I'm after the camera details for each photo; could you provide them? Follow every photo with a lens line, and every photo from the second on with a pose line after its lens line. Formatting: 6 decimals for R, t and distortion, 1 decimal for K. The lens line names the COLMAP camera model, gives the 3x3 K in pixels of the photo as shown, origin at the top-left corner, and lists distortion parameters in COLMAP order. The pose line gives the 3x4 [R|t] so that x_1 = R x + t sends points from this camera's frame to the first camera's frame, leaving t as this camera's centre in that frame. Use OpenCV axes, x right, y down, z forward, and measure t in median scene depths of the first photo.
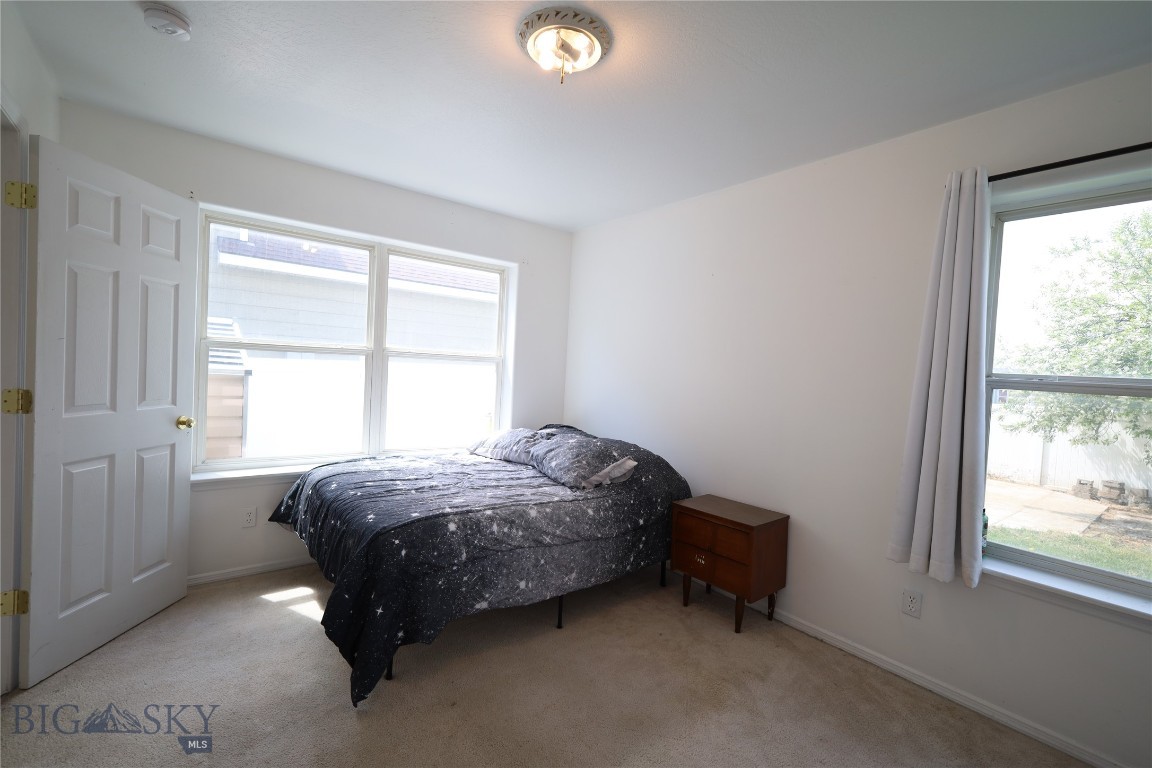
lens RADIAL K [[498.0, 0, 585.2], [0, 498.0, 384.8], [0, 0, 1]] dist [-0.000848, -0.000528]
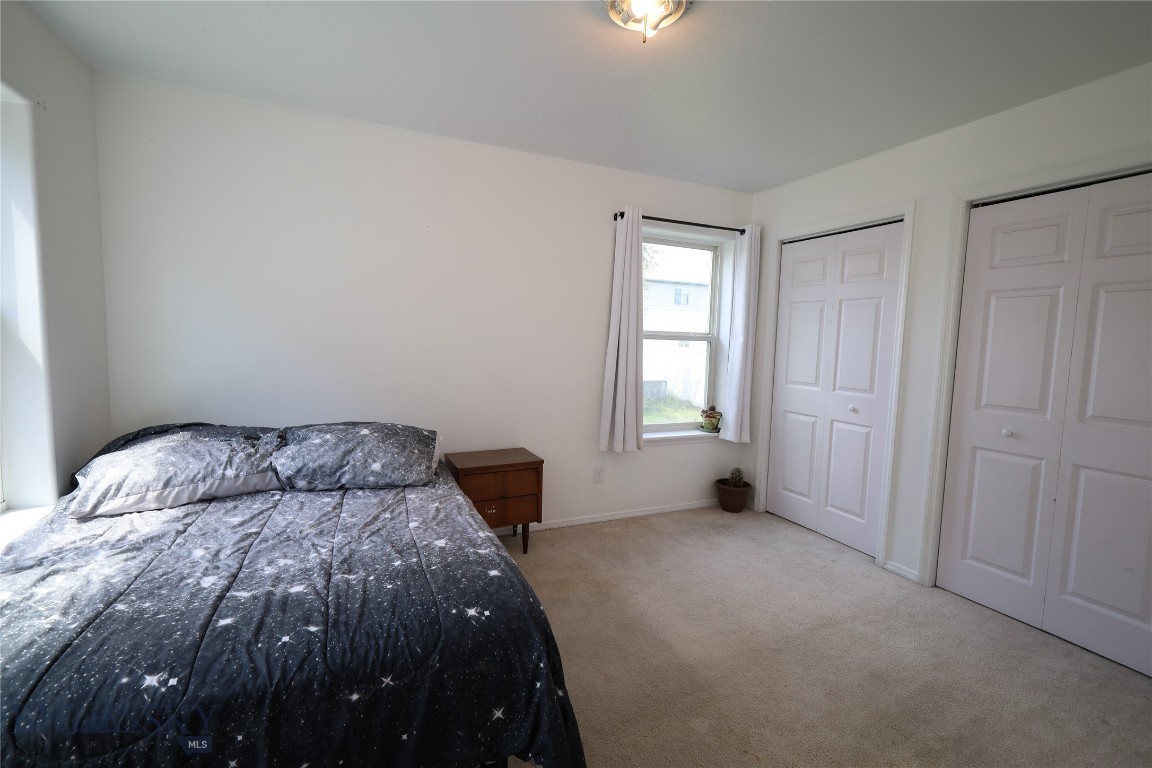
lens RADIAL K [[498.0, 0, 574.3], [0, 498.0, 381.2], [0, 0, 1]] dist [-0.000848, -0.000528]
pose [[0.246130, -0.128662, 0.960659, -0.750720], [0.016217, 0.991558, 0.128645, -0.057630], [-0.969101, -0.016084, 0.246139, 0.612515]]
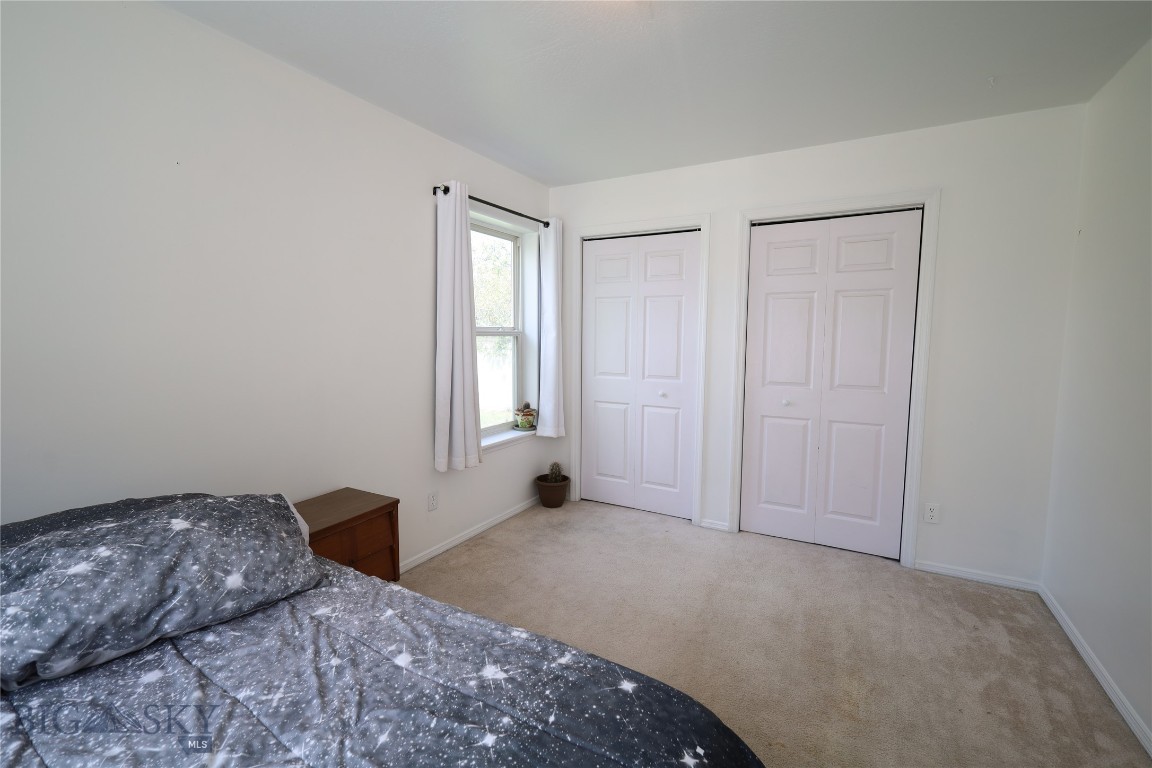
lens RADIAL K [[498.0, 0, 570.3], [0, 498.0, 380.9], [0, 0, 1]] dist [-0.000848, -0.000528]
pose [[-0.373618, -0.143100, 0.916478, -0.580989], [0.004685, 0.987725, 0.156135, -0.073844], [-0.927571, 0.062628, -0.368361, 0.991014]]
